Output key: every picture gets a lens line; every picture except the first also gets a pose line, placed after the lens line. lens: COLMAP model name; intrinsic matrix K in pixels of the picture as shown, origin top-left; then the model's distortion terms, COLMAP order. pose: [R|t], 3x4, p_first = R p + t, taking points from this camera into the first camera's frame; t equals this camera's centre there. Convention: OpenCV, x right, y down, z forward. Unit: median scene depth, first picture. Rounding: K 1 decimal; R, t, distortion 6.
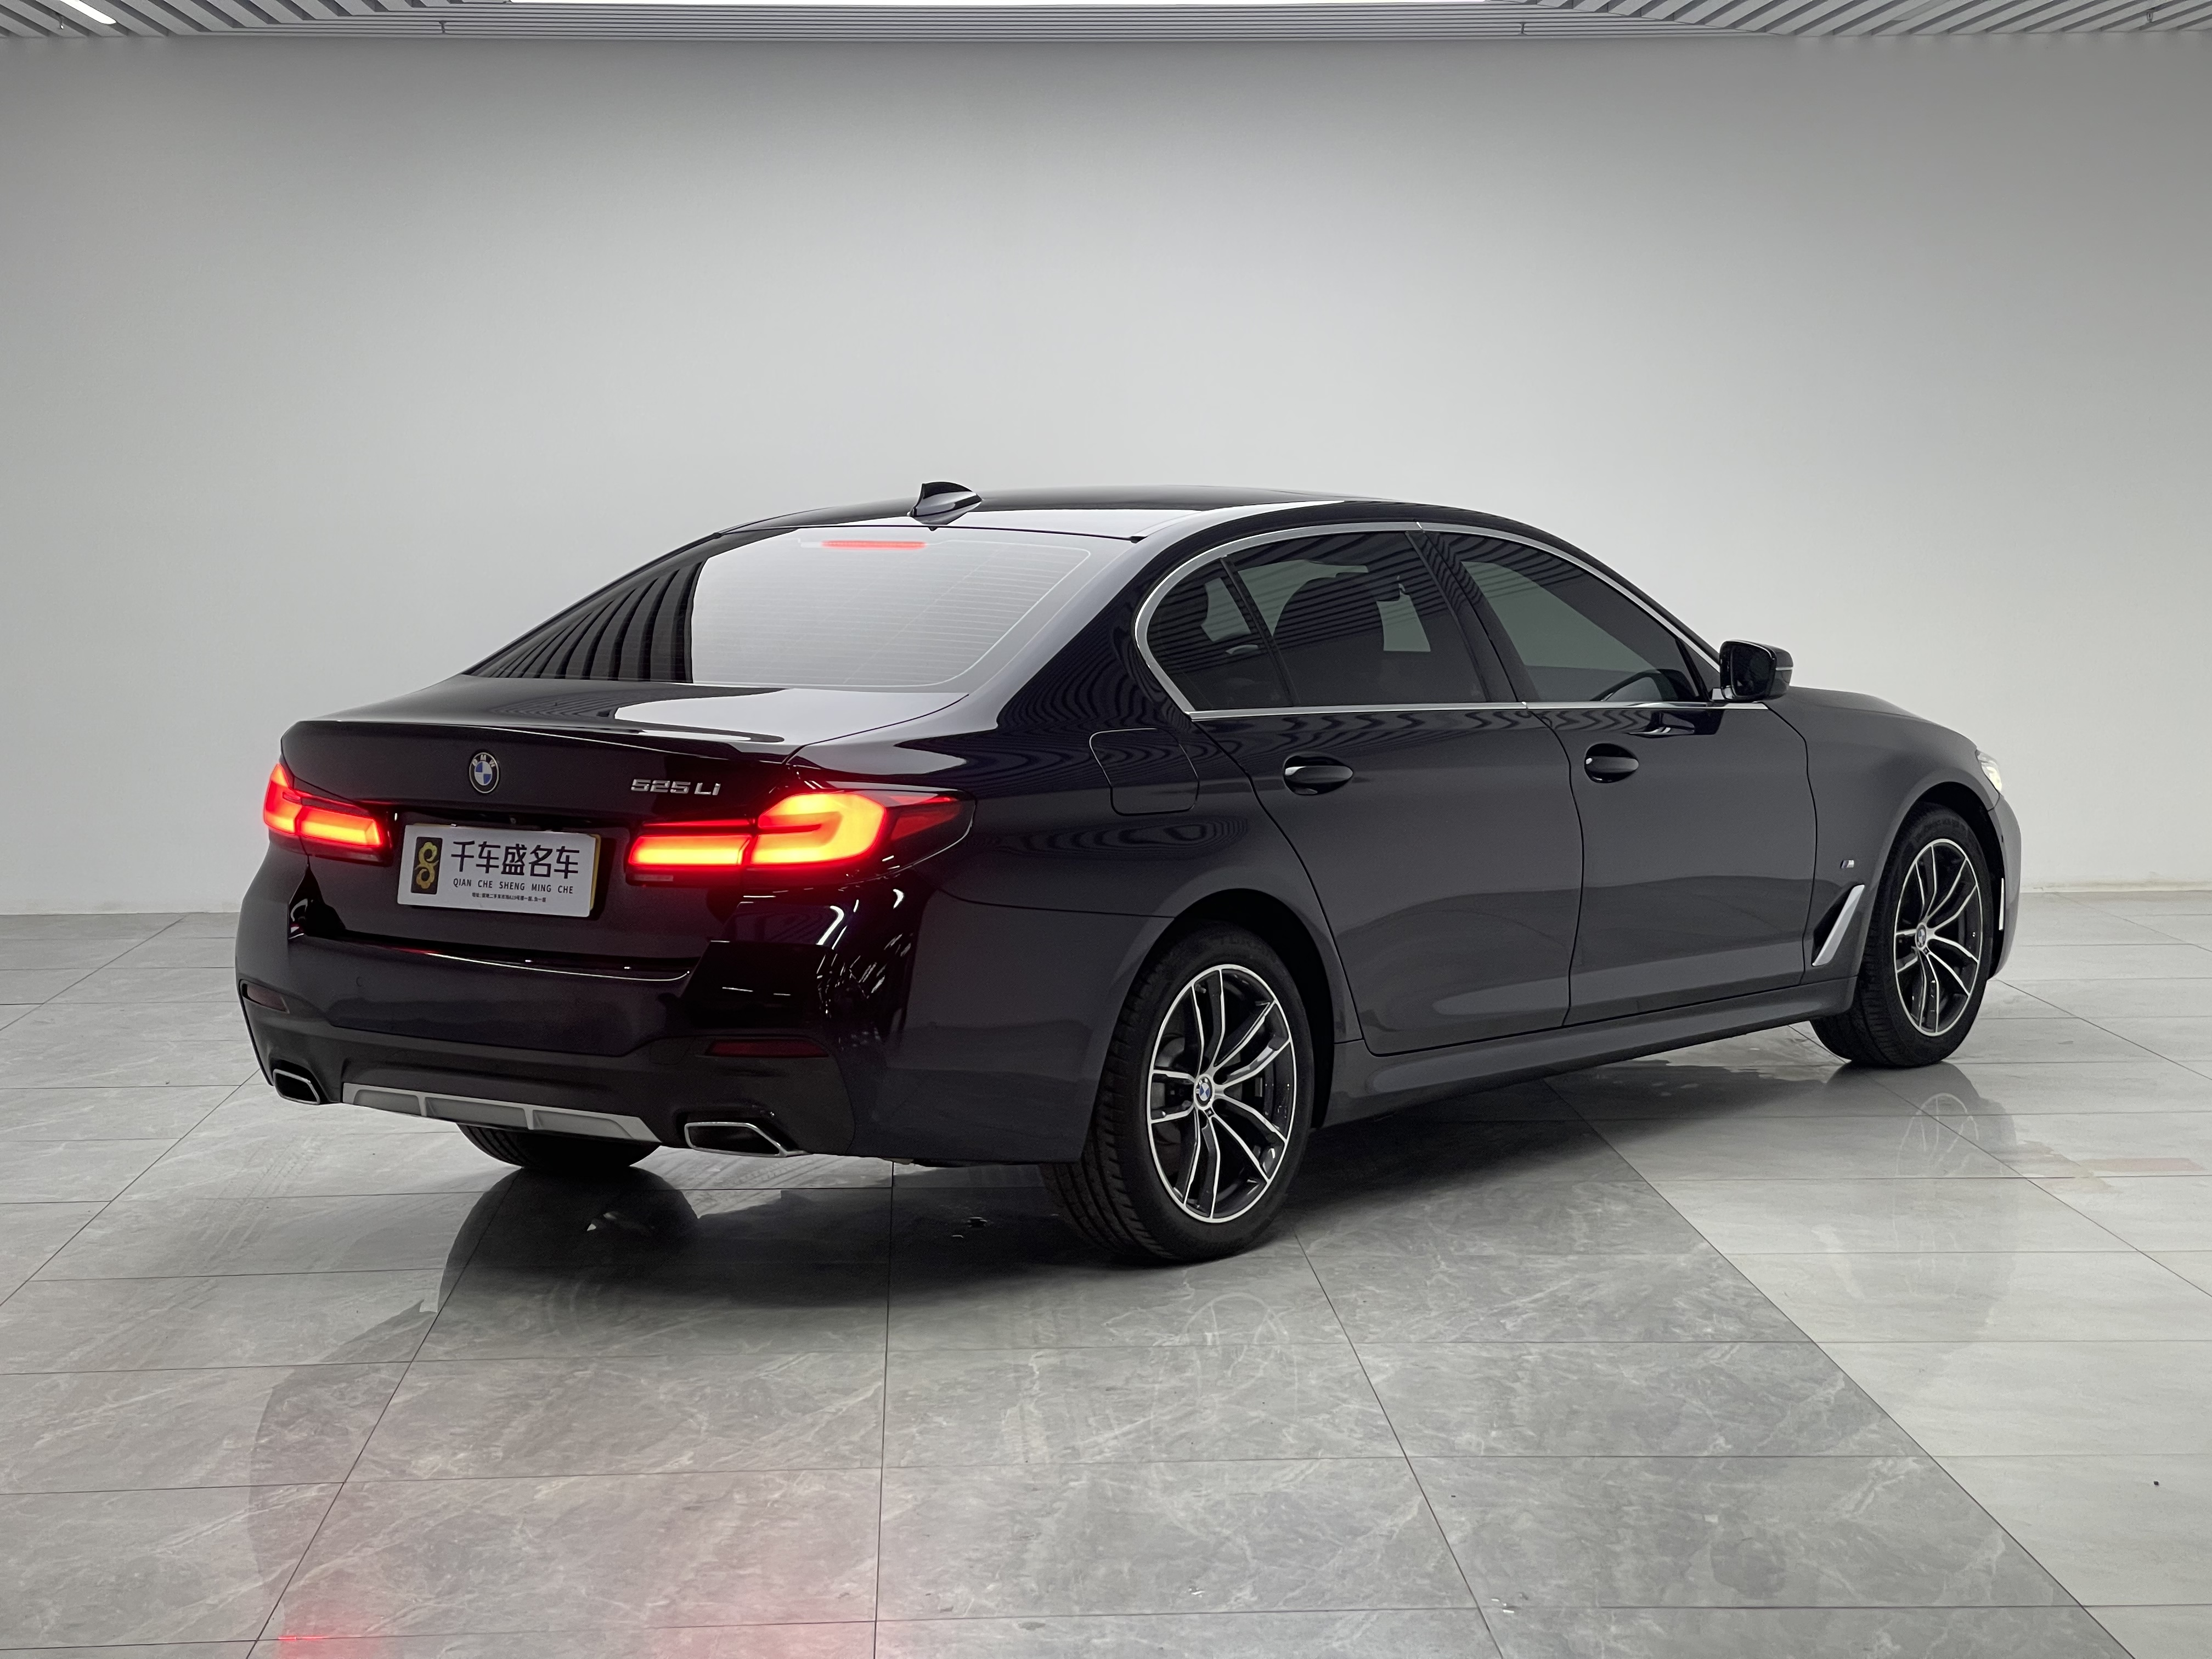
lens RADIAL K [[4098.1, 0, 1128.2], [0, 4098.1, 832.2], [0, 0, 1]] dist [0.337353, -1.113490]
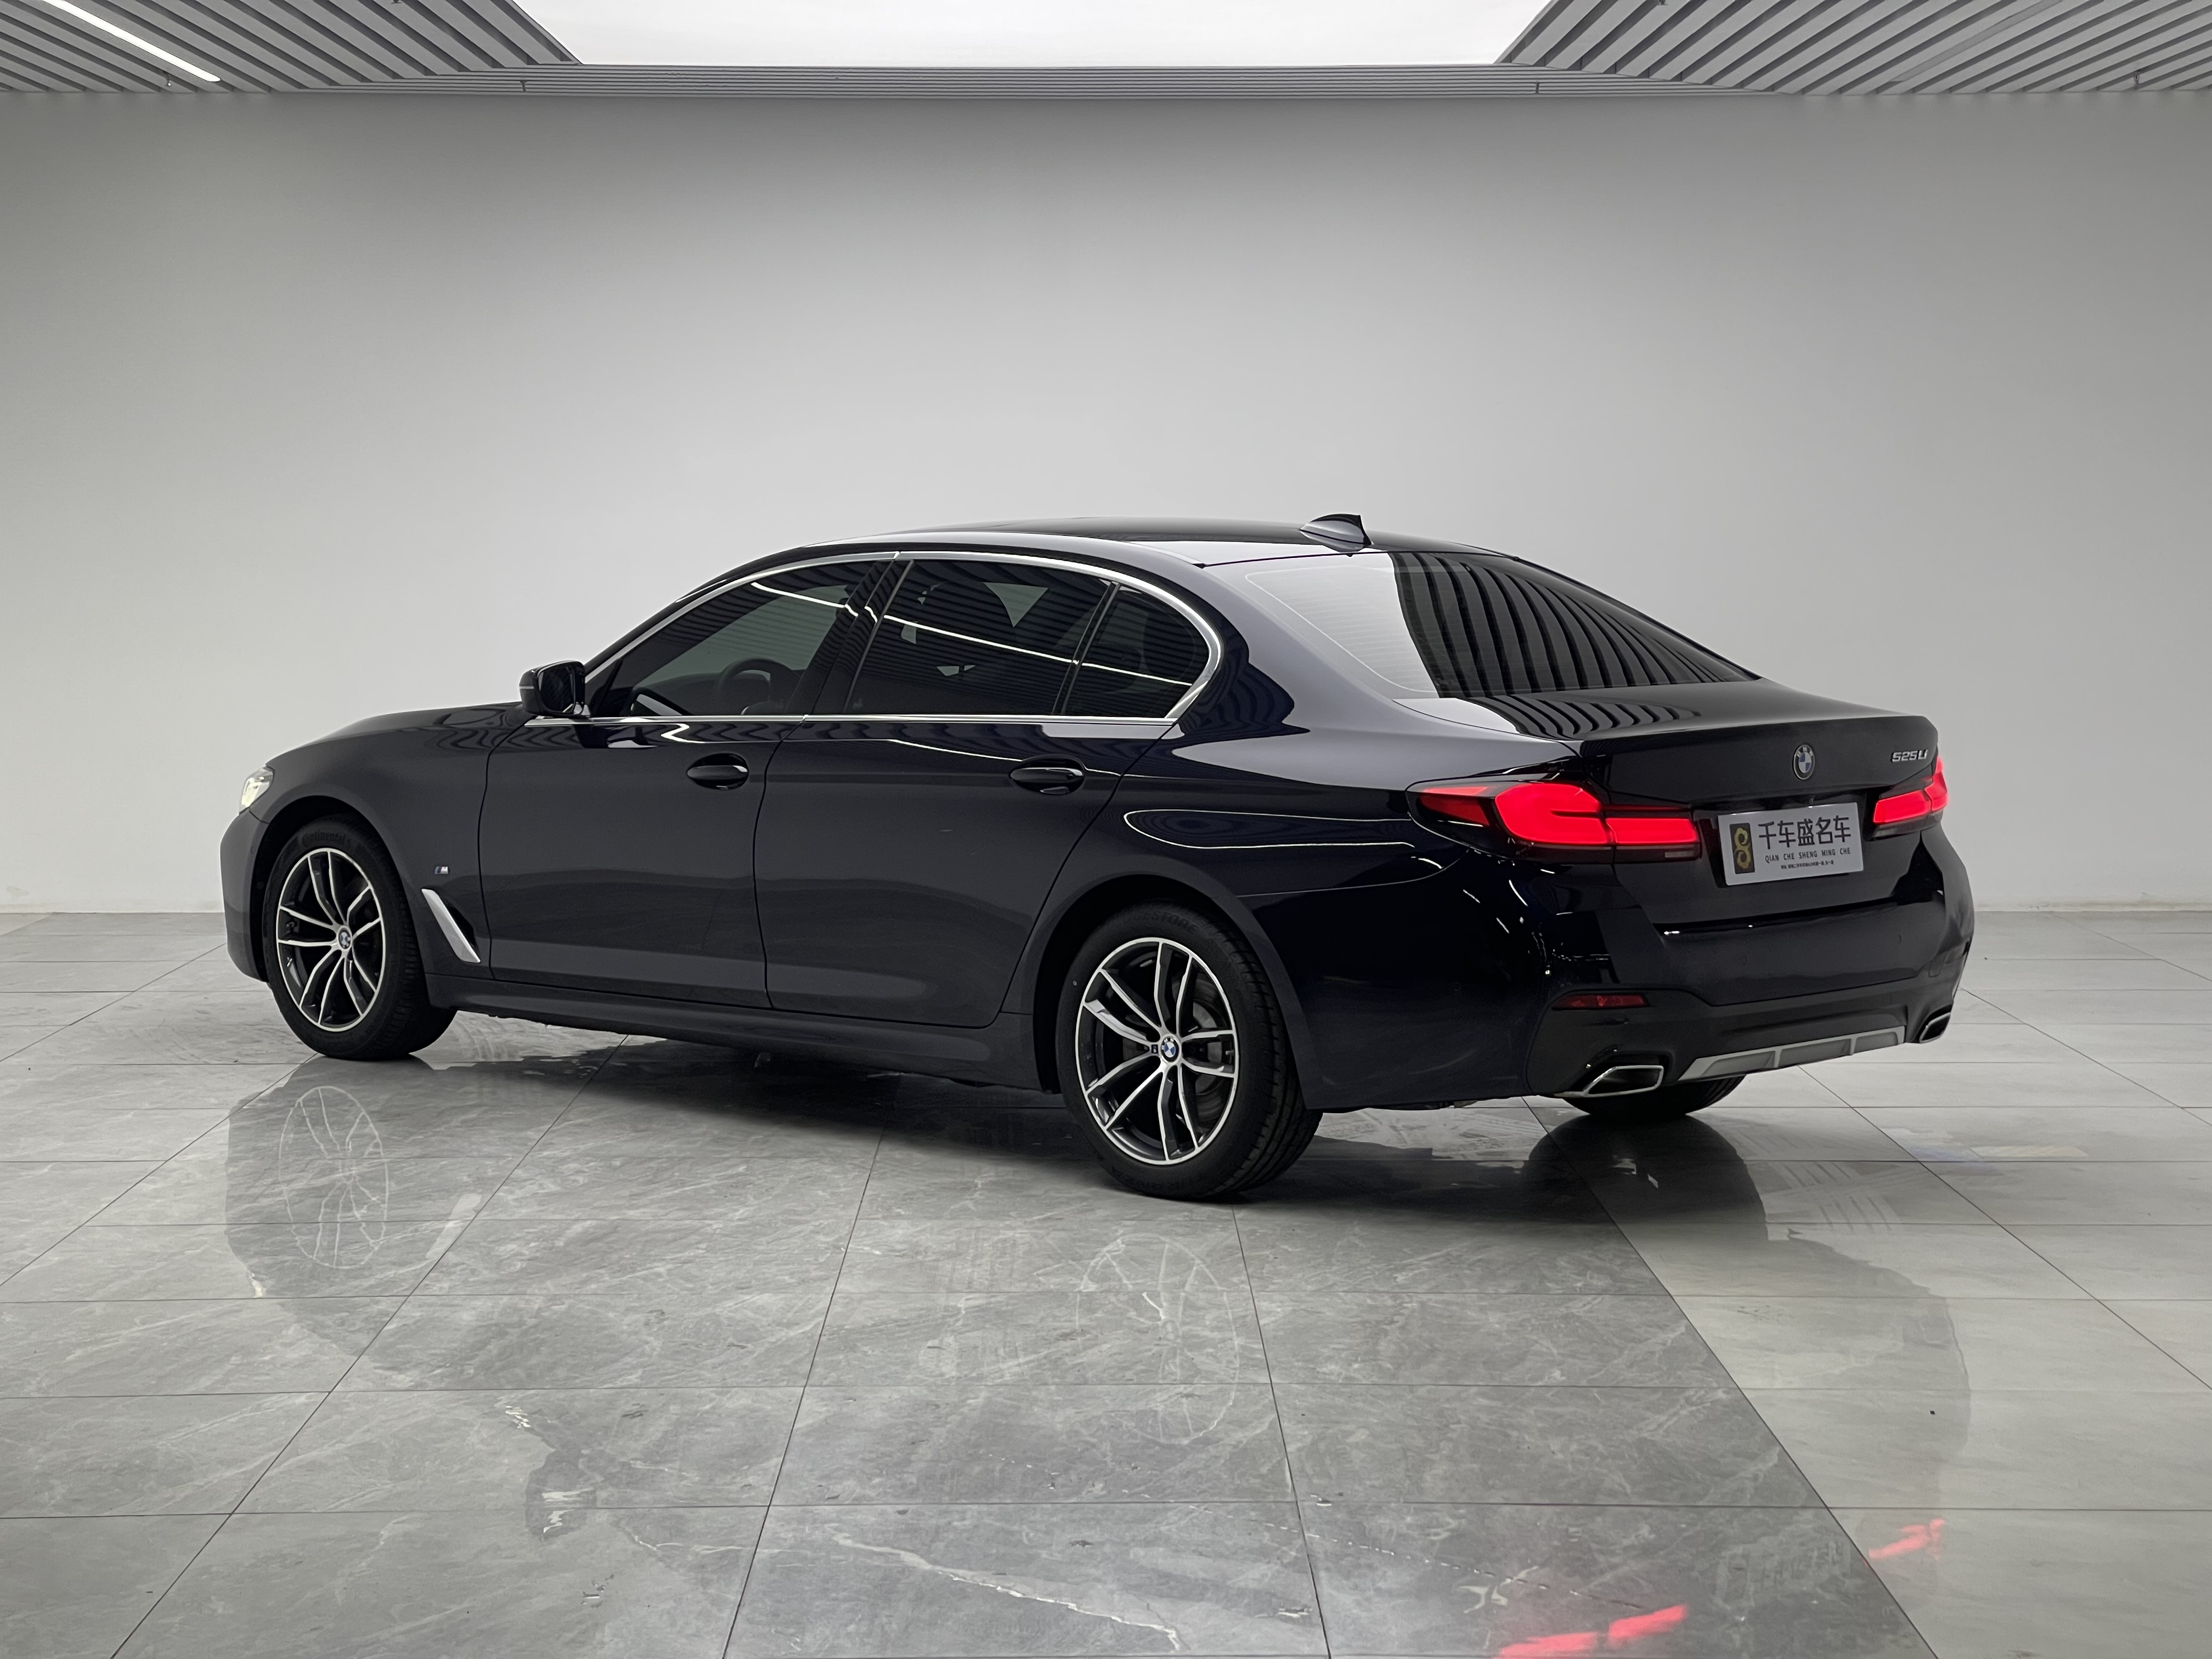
lens RADIAL K [[4098.1, 0, 1128.2], [0, 4098.1, 832.2], [0, 0, 1]] dist [0.337353, -1.113490]
pose [[0.999234, 0.009200, -0.038024, 0.068020], [-0.009483, 0.999929, -0.007274, 0.009600], [0.037954, 0.007629, 0.999250, -0.120590]]
